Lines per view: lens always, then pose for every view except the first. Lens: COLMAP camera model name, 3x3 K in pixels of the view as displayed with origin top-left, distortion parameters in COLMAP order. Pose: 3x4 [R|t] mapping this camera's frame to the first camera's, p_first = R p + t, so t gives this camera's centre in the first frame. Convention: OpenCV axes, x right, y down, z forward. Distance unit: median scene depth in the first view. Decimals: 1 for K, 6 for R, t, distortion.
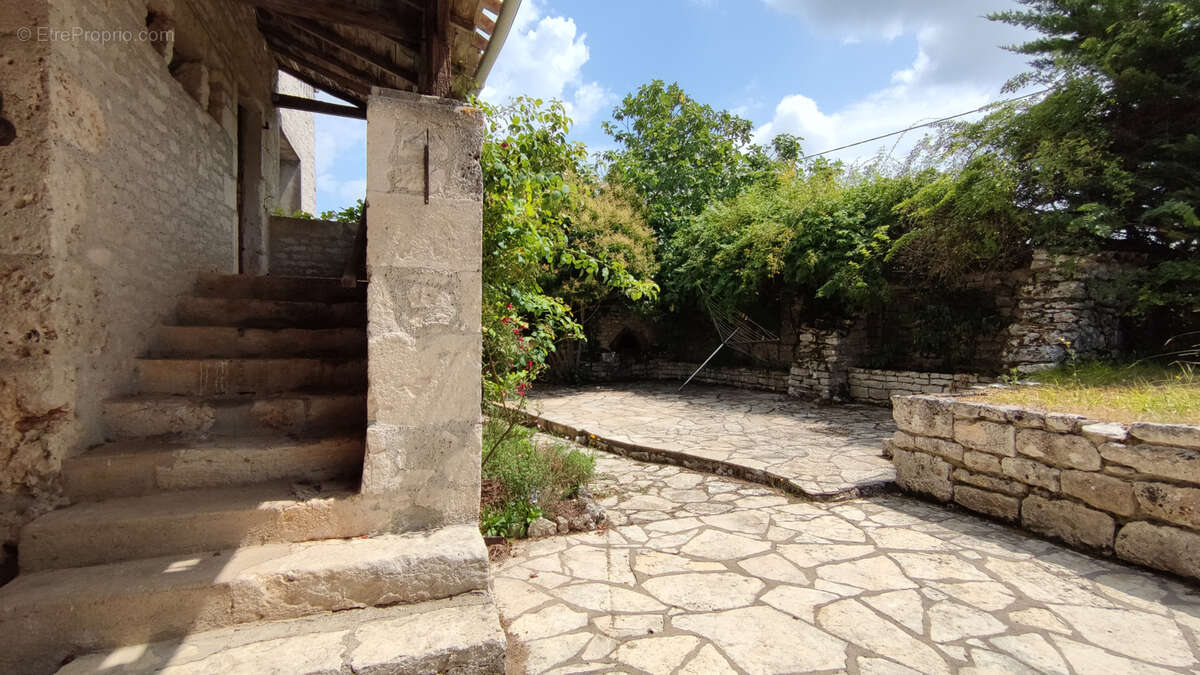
lens RADIAL K [[546.1, 0, 595.7], [0, 546.1, 337.3], [0, 0, 1]] dist [-0.000194, -0.000660]
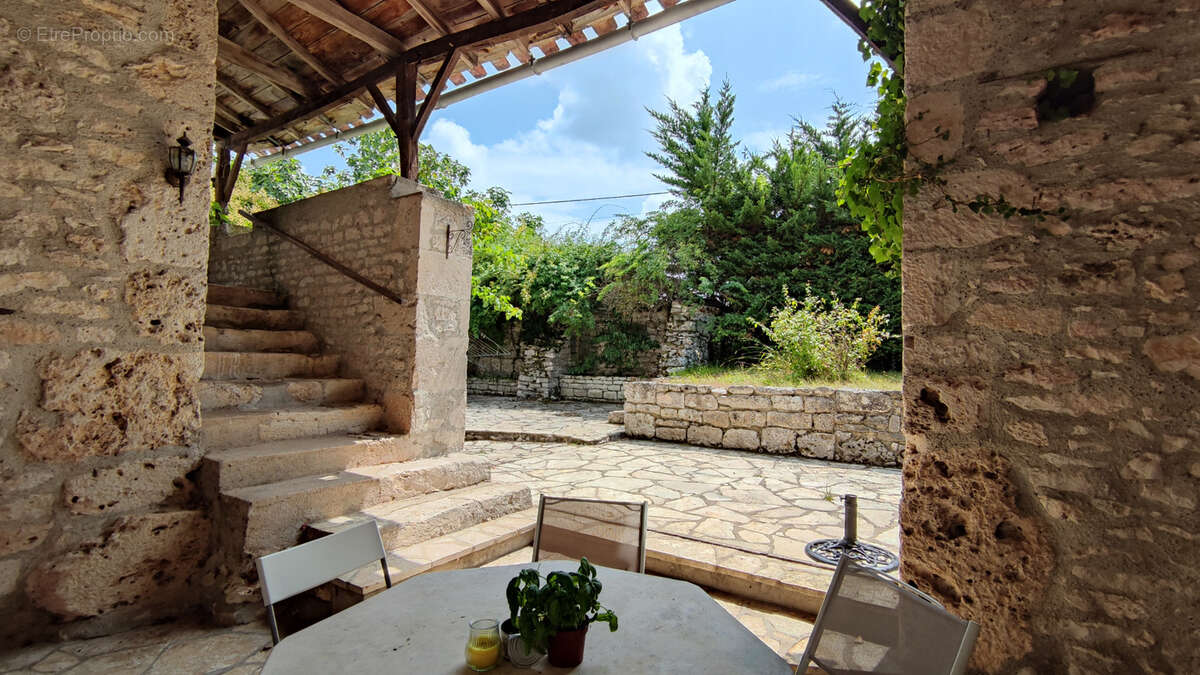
lens RADIAL K [[546.1, 0, 600.3], [0, 546.1, 336.4], [0, 0, 1]] dist [-0.000194, -0.000660]
pose [[0.814975, 0.034782, 0.578452, -0.410730], [-0.012226, 0.999007, -0.042844, 0.027600], [-0.579367, 0.027845, 0.814591, -0.291941]]
